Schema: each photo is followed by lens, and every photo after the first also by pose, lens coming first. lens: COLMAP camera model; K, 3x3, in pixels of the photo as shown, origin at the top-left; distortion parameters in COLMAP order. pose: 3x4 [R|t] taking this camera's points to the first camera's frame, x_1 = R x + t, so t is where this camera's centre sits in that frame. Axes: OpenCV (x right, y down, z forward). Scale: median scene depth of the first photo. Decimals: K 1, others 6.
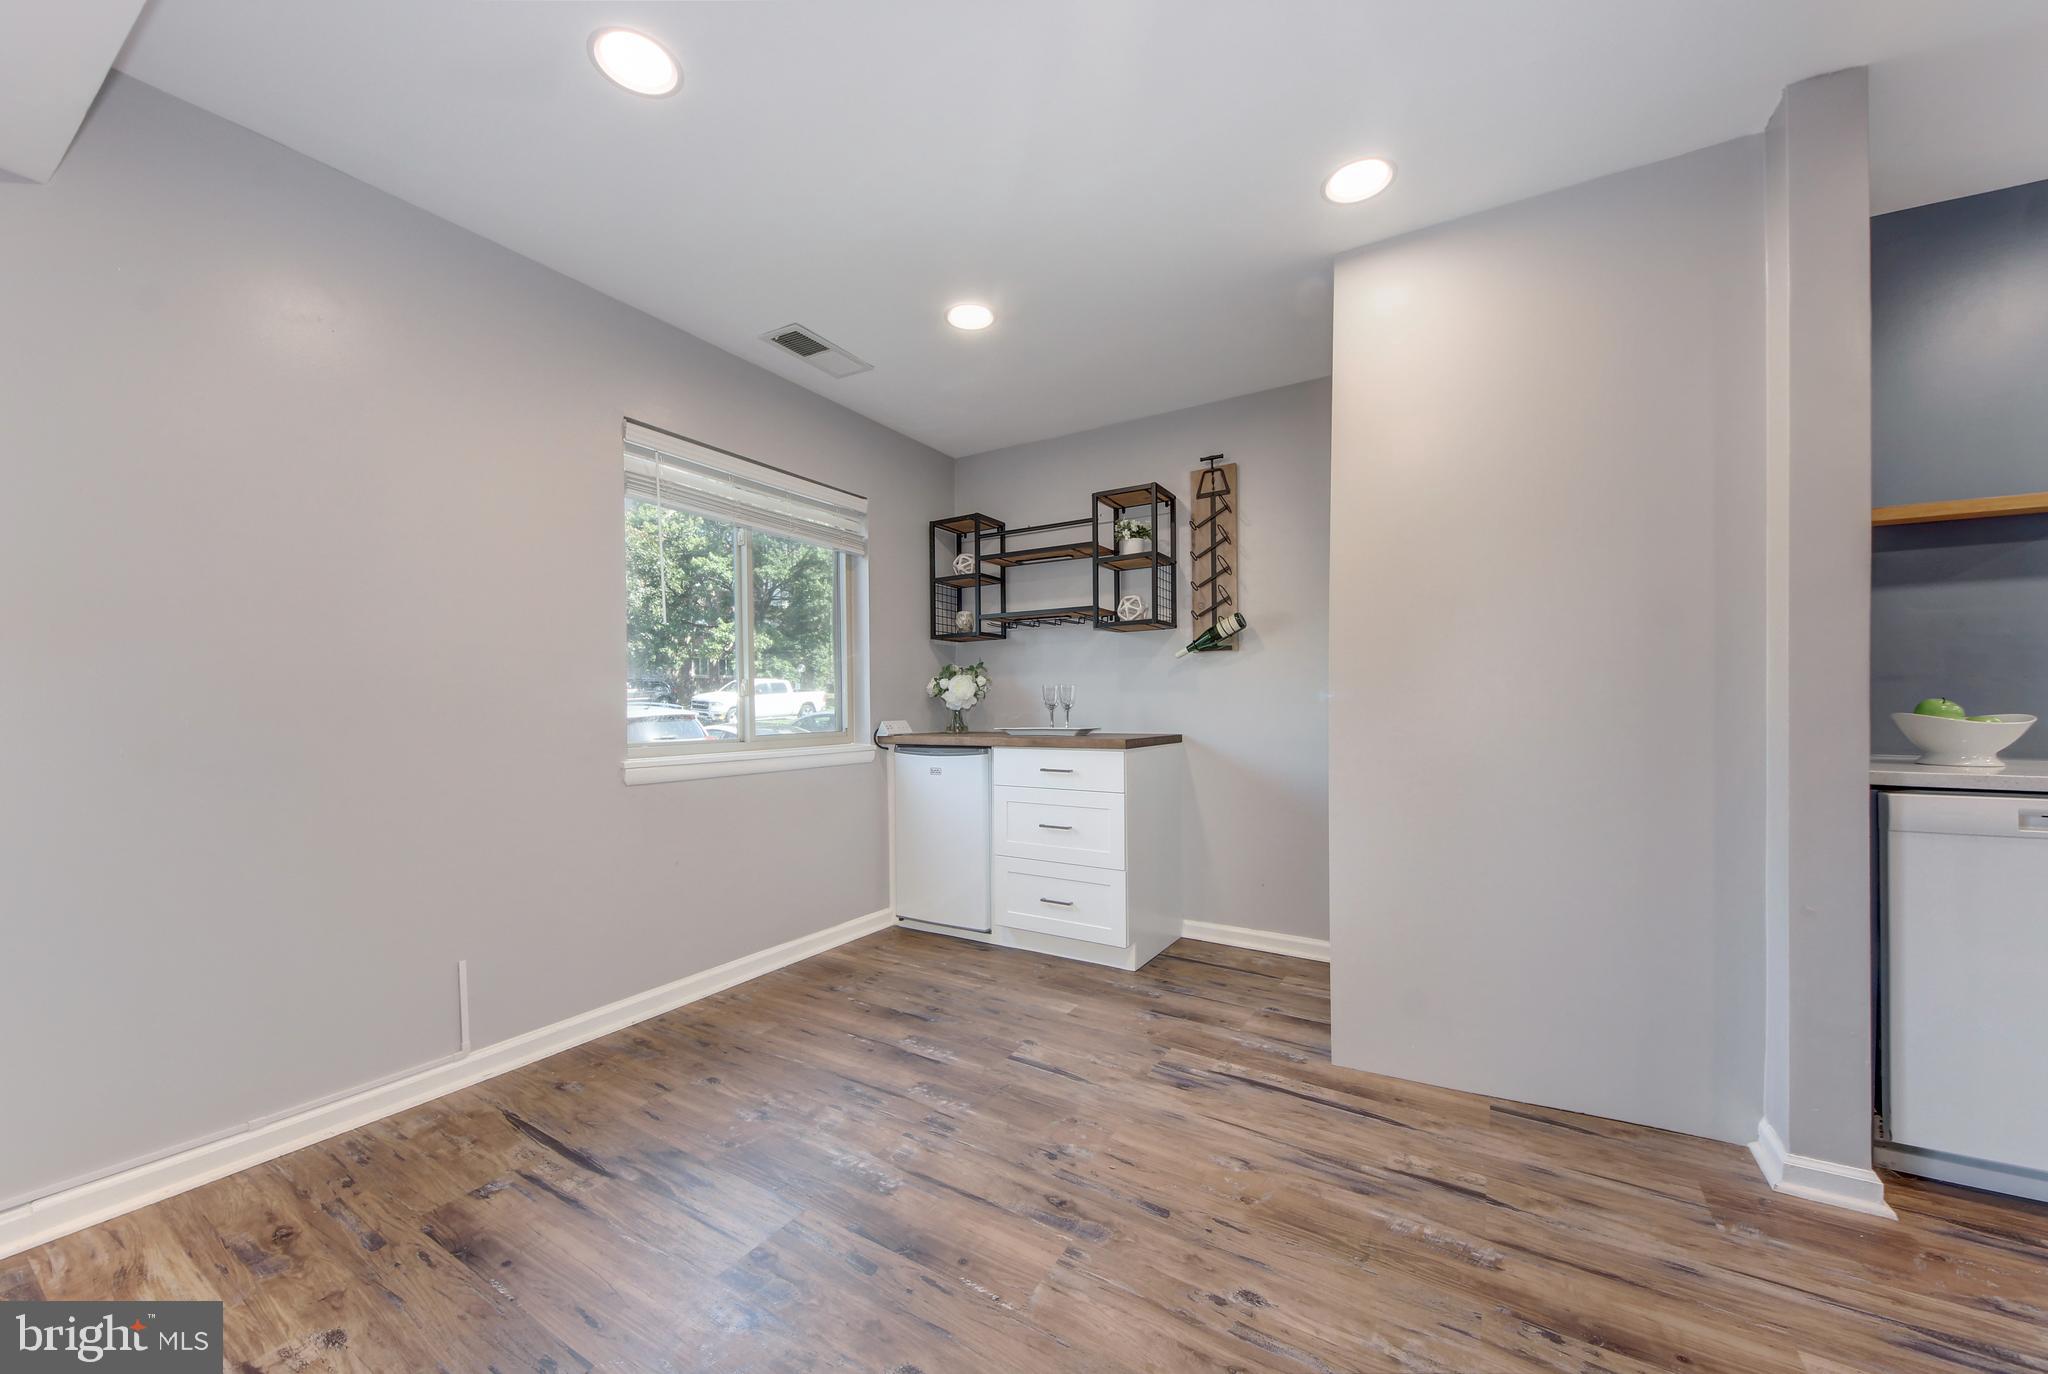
lens RADIAL K [[759.0, 0, 1010.8], [0, 759.0, 713.8], [0, 0, 1]] dist [0.026989, -0.012991]
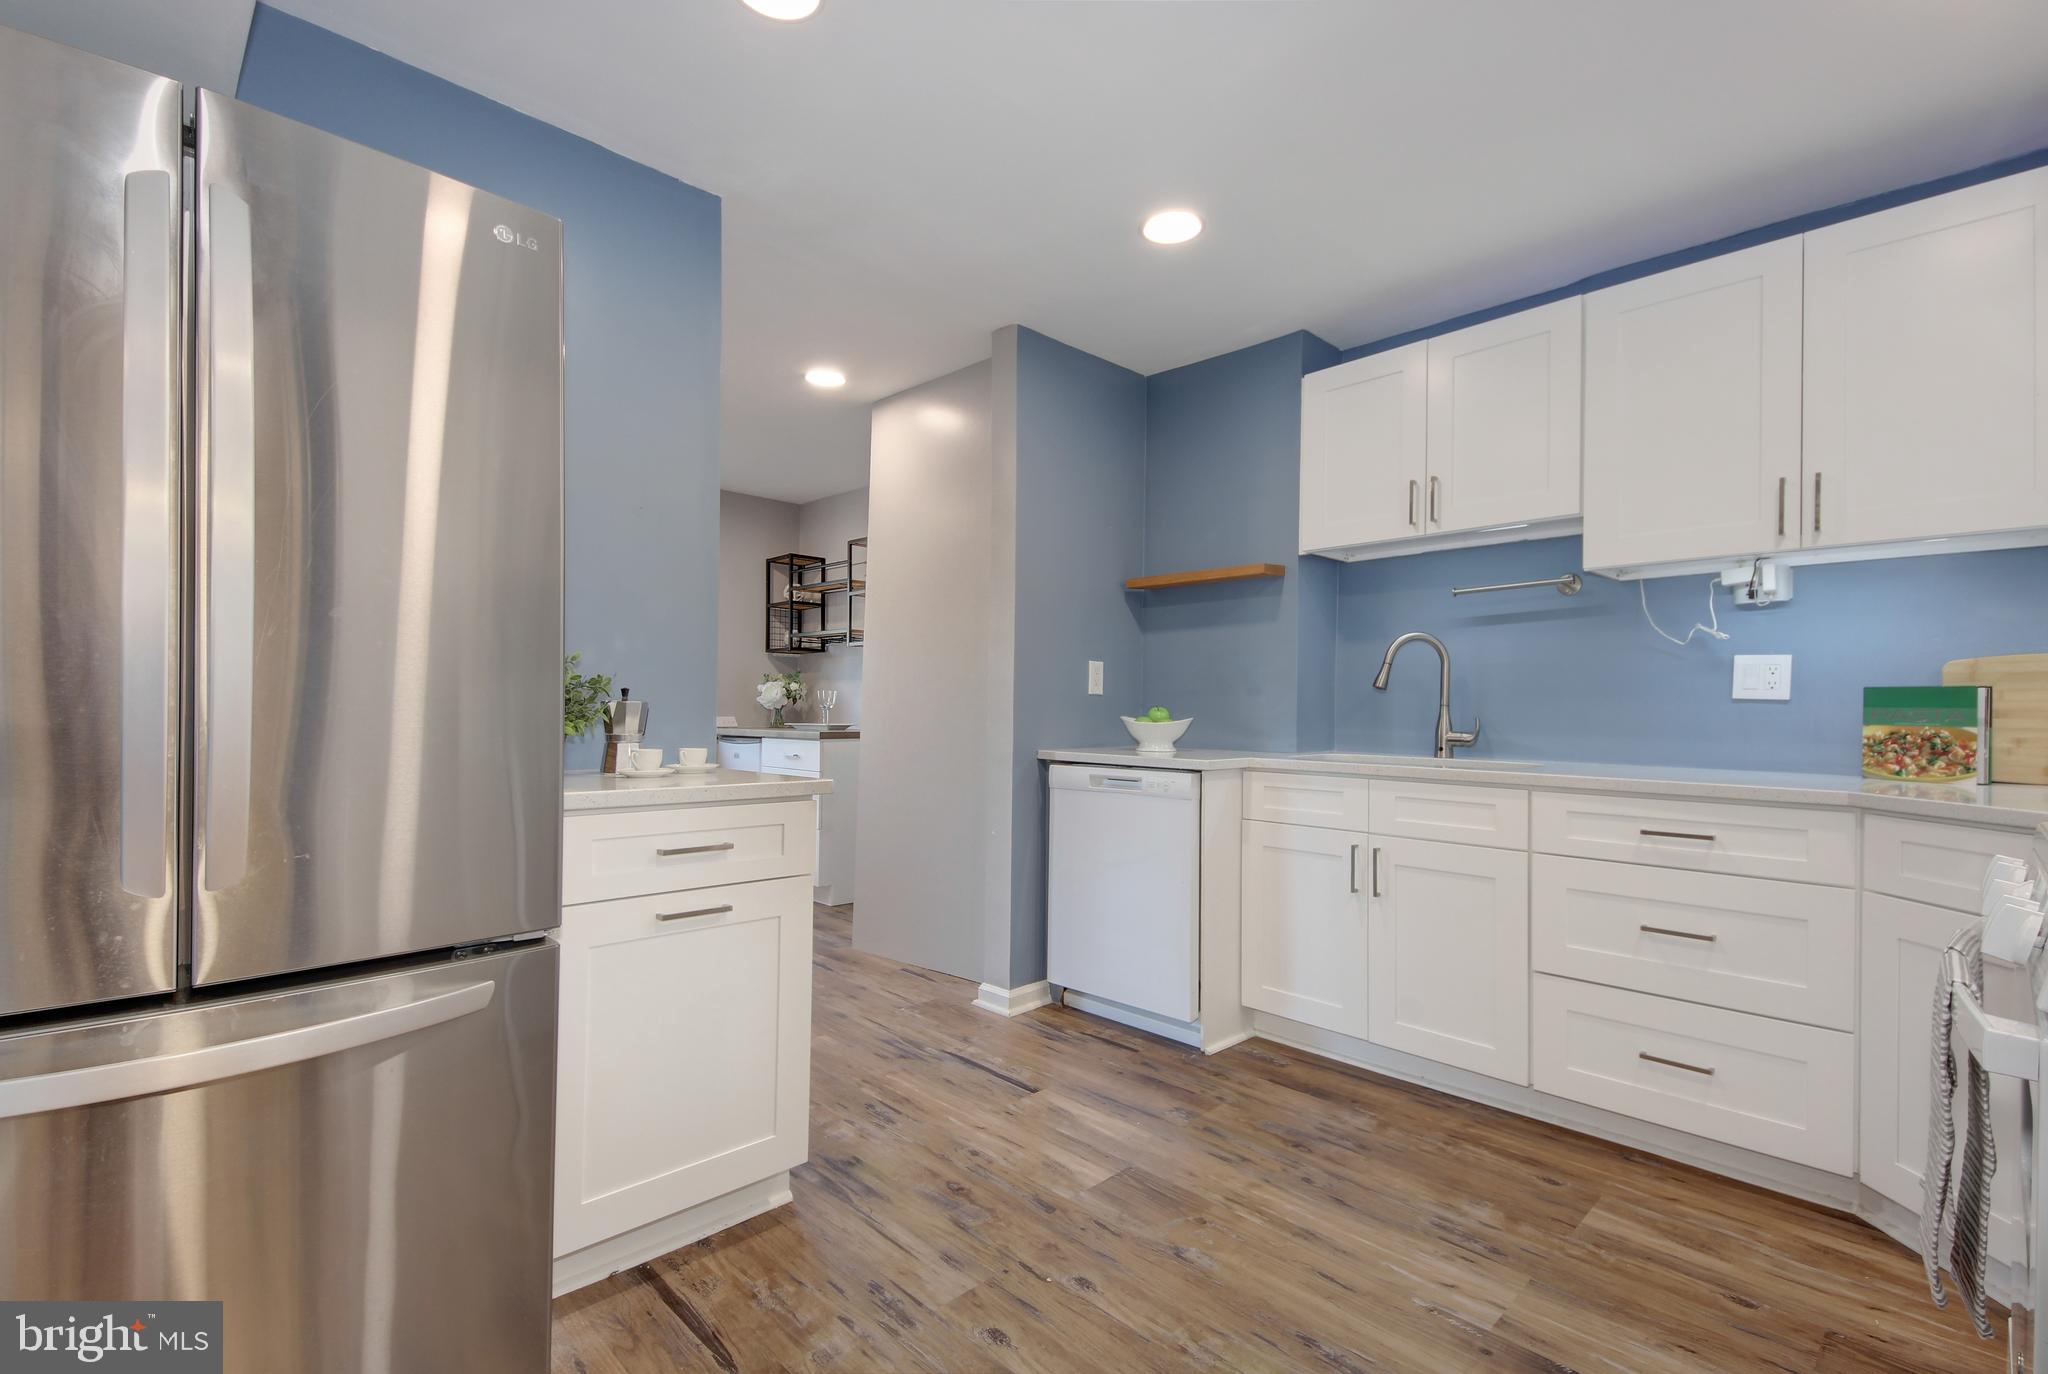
lens RADIAL K [[940.8, 0, 1016.7], [0, 940.8, 691.8], [0, 0, 1]] dist [0.135506, -0.025658]
pose [[0.972506, 0.011403, -0.232598, 0.761564], [-0.018305, 0.999453, -0.027537, 0.002285], [0.232157, 0.031037, 0.972183, -0.487714]]
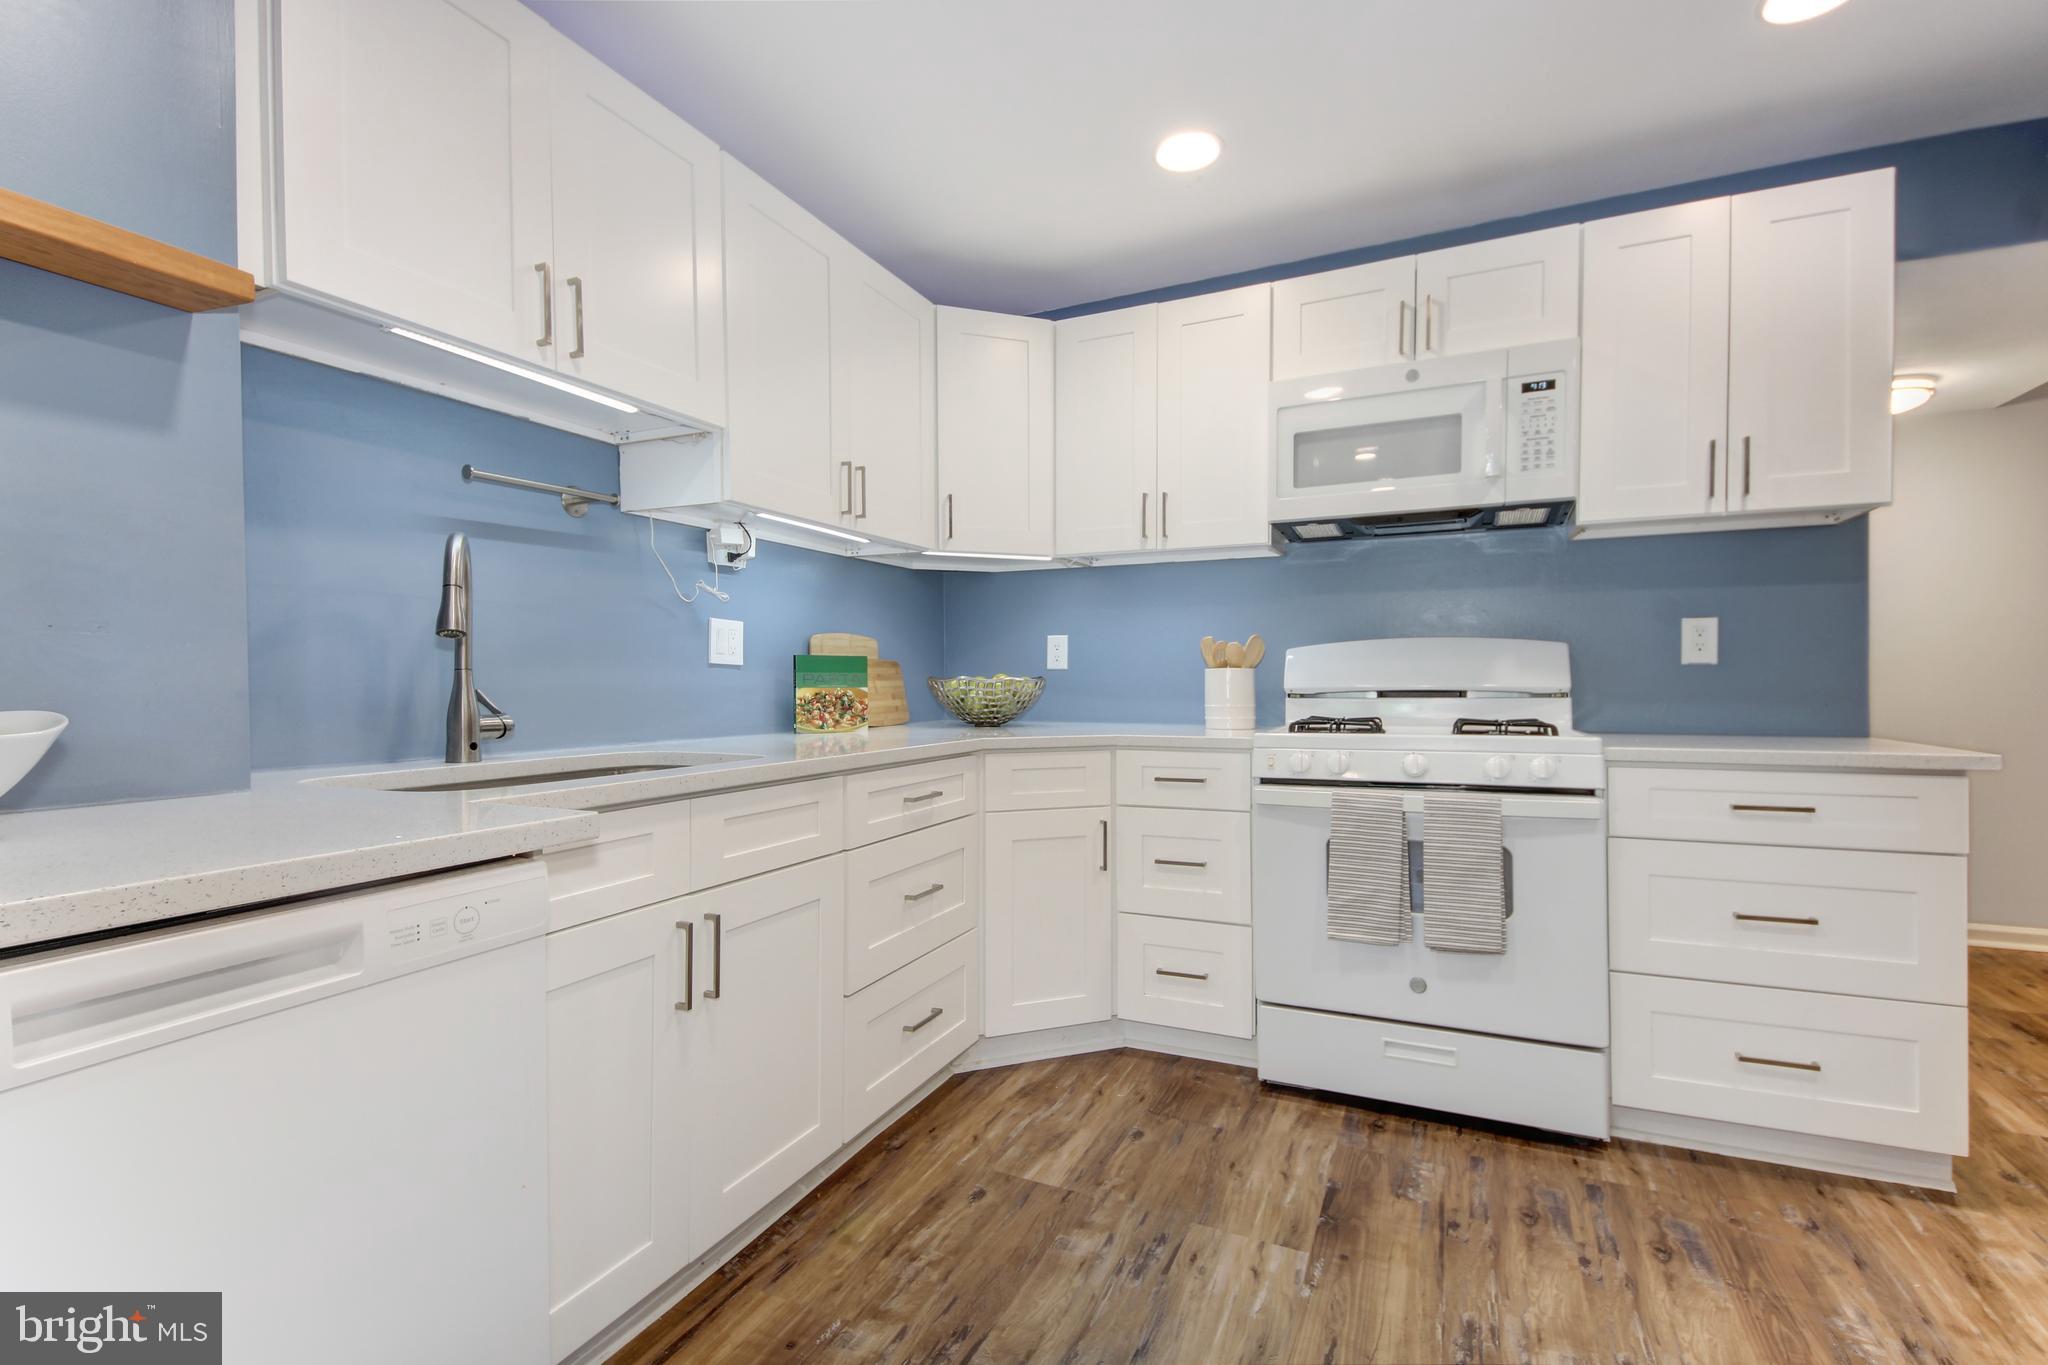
lens RADIAL K [[938.3, 0, 1013.6], [0, 938.3, 683.8], [0, 0, 1]] dist [0.031438, -0.025289]
pose [[-0.133315, 0.009592, 0.991027, 0.388824], [0.019653, 0.999782, -0.007032, 0.000468], [-0.990879, 0.018539, -0.133474, 0.300017]]
